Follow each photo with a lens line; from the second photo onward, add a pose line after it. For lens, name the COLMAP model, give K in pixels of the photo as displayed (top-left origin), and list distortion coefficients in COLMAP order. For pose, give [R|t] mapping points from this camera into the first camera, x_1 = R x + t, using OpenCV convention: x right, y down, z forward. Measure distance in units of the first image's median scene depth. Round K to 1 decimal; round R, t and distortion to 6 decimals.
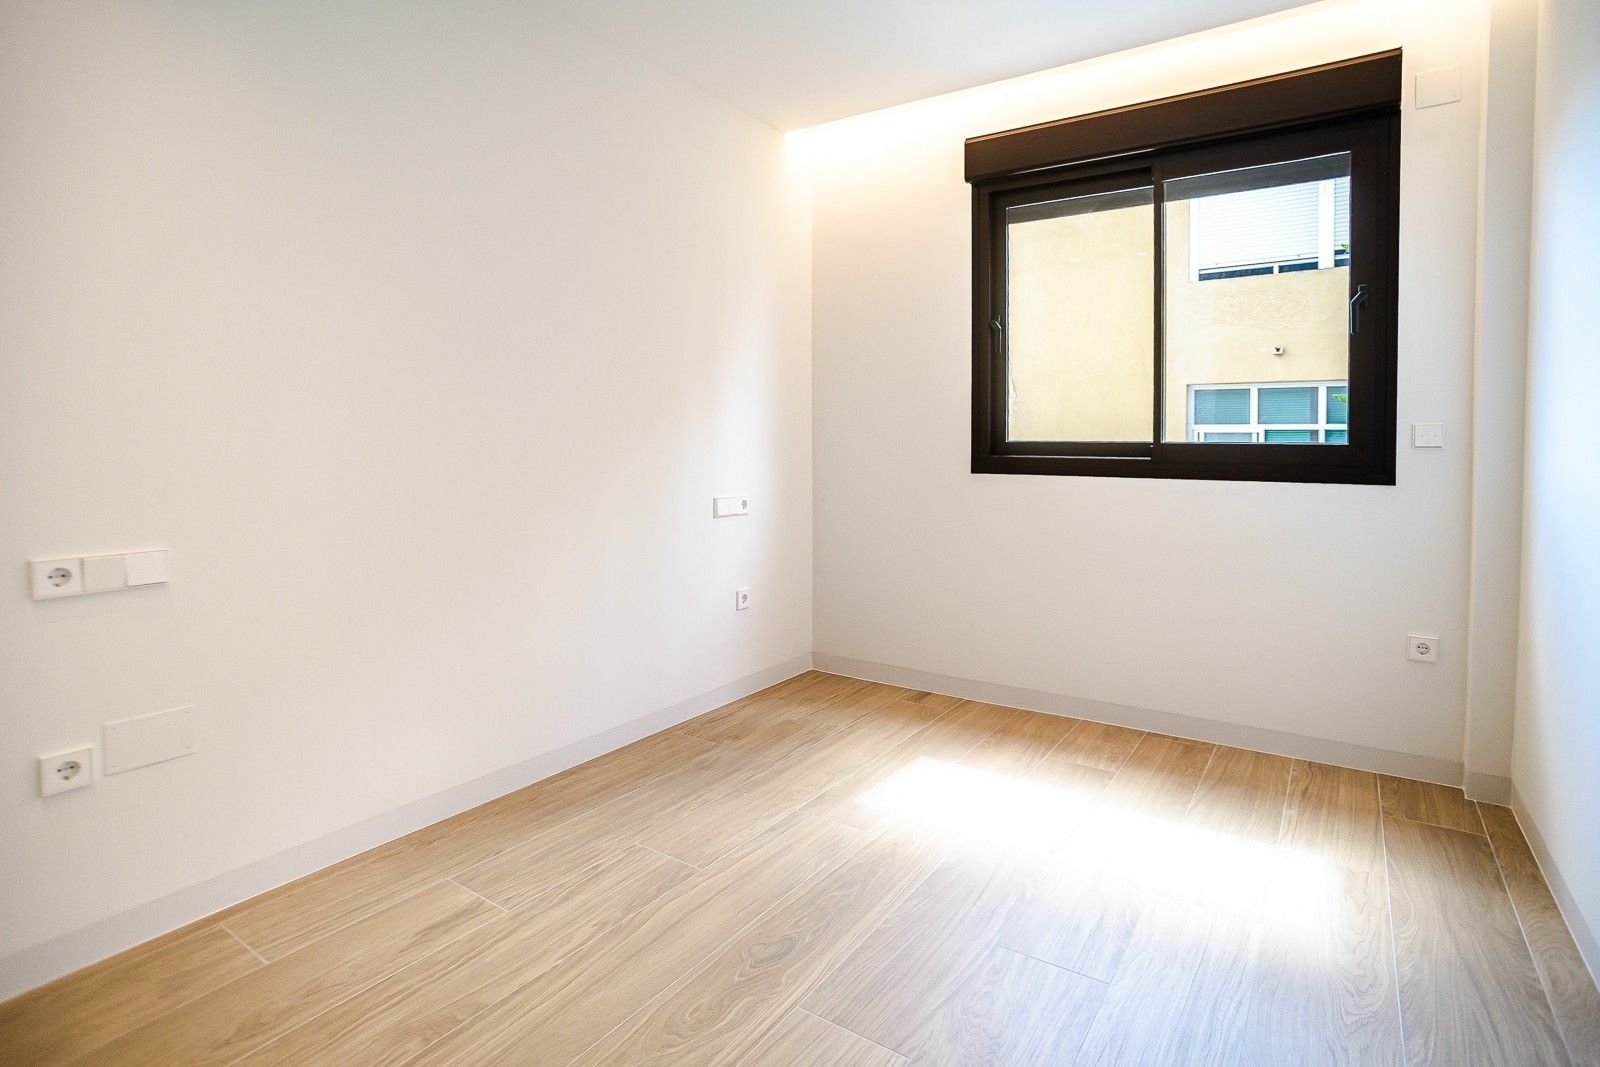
lens RADIAL K [[787.0, 0, 787.7], [0, 787.0, 535.0], [0, 0, 1]] dist [-0.036192, 0.007052]
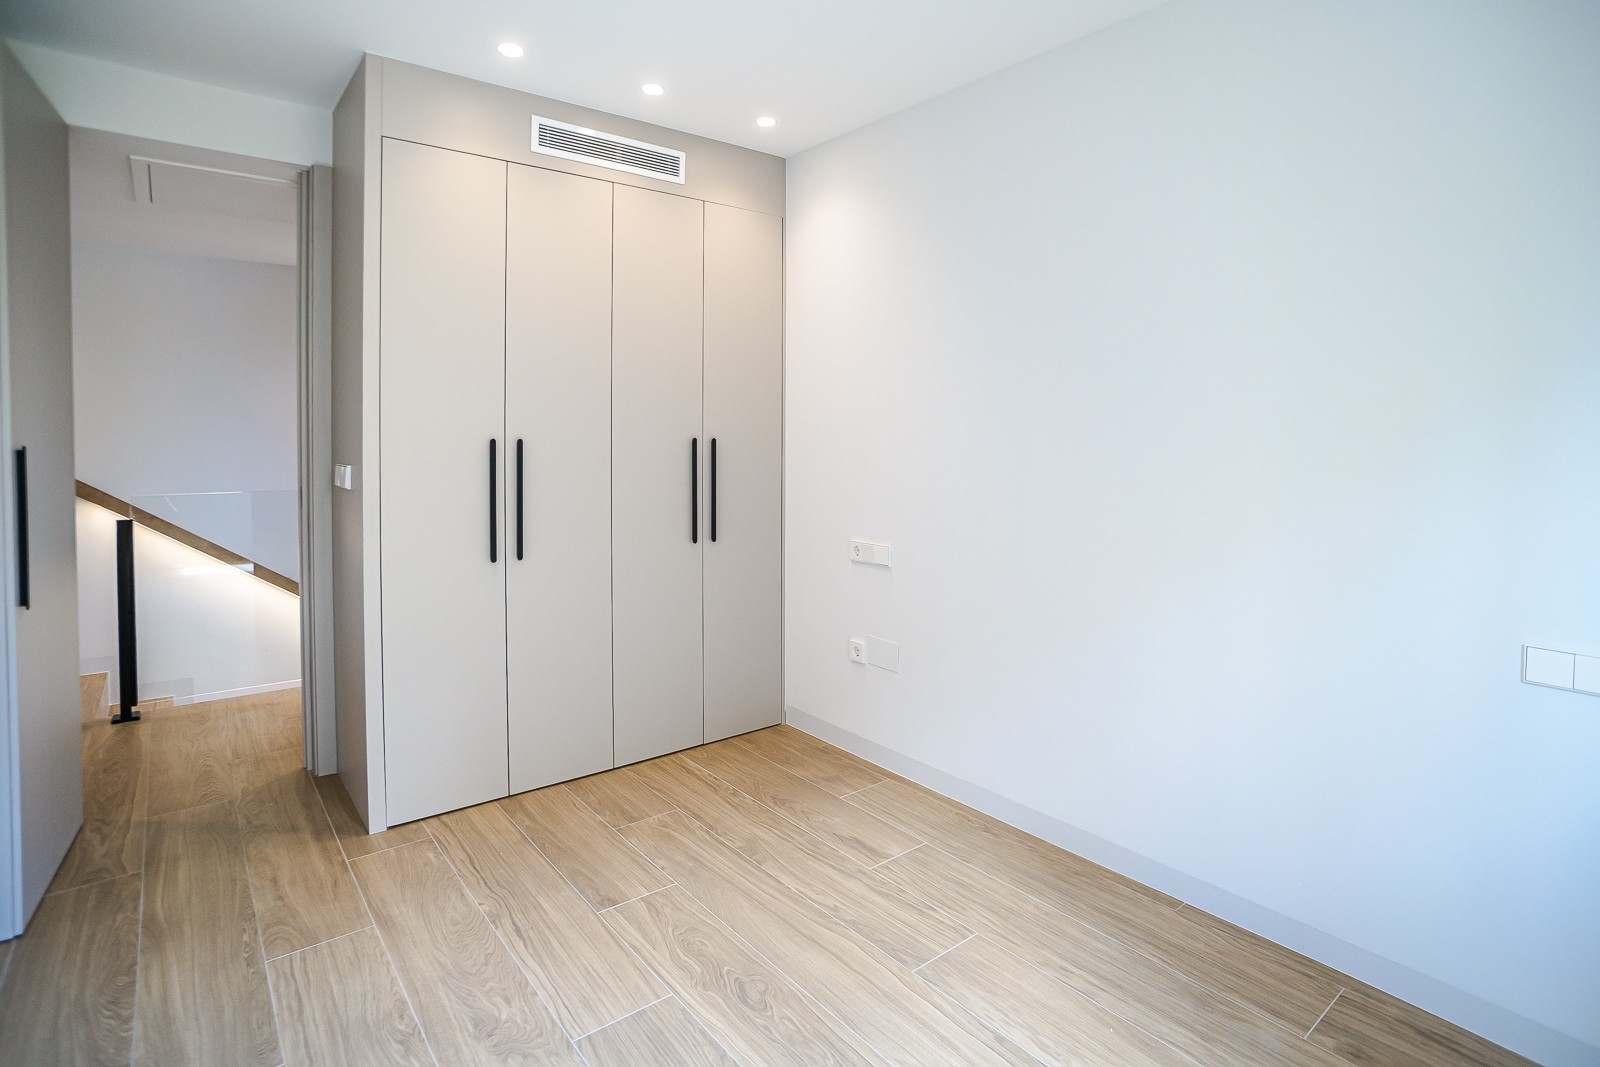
lens RADIAL K [[787.0, 0, 785.6], [0, 787.0, 530.3], [0, 0, 1]] dist [-0.036192, 0.007052]
pose [[-0.264016, 0.110293, -0.958191, 0.823863], [-0.117680, 0.982335, 0.145497, -0.219175], [0.957312, 0.151174, -0.246373, 1.096745]]
